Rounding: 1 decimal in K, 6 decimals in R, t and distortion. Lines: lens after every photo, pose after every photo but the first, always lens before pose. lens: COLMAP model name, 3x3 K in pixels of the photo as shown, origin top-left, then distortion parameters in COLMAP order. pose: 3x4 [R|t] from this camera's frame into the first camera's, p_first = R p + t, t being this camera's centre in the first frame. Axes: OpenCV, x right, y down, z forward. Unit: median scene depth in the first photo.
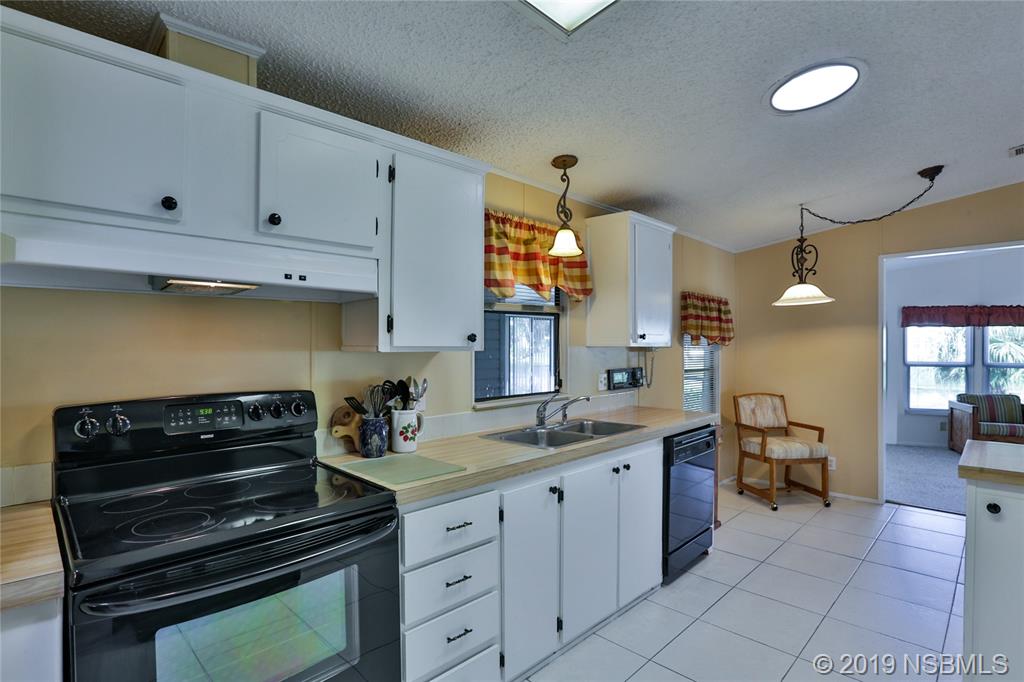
lens RADIAL K [[508.9, 0, 511.1], [0, 508.9, 343.3], [0, 0, 1]] dist [-0.057571, 0.024021]
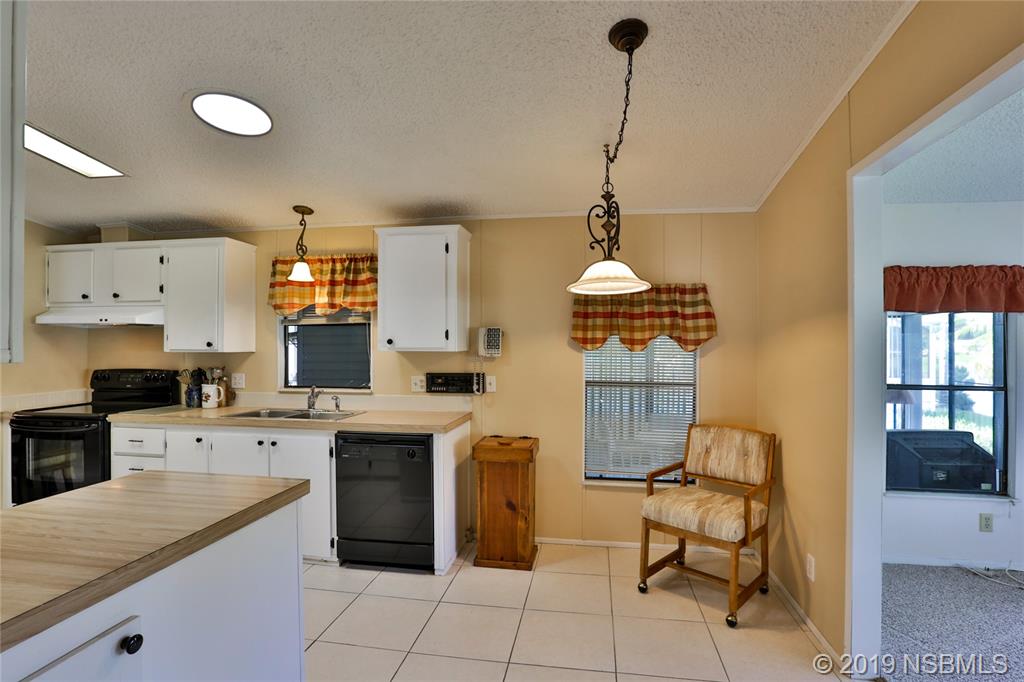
lens RADIAL K [[508.9, 0, 511.1], [0, 508.9, 343.3], [0, 0, 1]] dist [-0.057571, 0.024021]
pose [[0.586613, -0.001521, -0.809866, 1.146338], [-0.000818, 0.999997, -0.002471, -0.007366], [0.809867, 0.002112, 0.586610, 0.518863]]
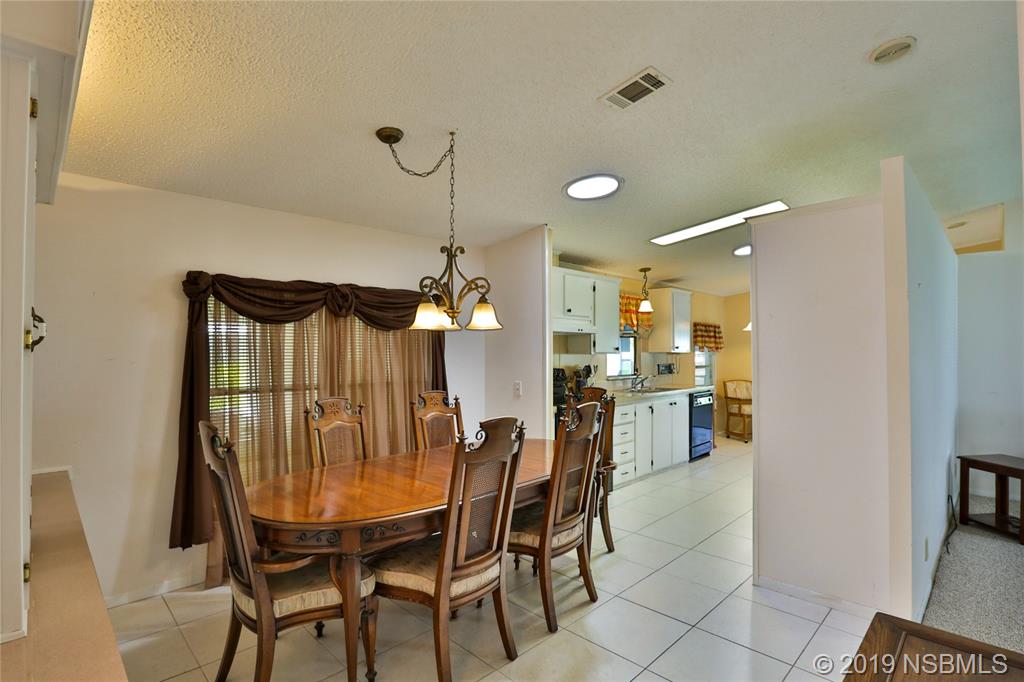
lens RADIAL K [[508.9, 0, 511.1], [0, 508.9, 343.3], [0, 0, 1]] dist [-0.057571, 0.024021]
pose [[0.999995, -0.001083, 0.003000, -0.381325], [0.001128, 0.999883, -0.015275, 0.000154], [-0.002983, 0.015278, 0.999879, -0.953051]]
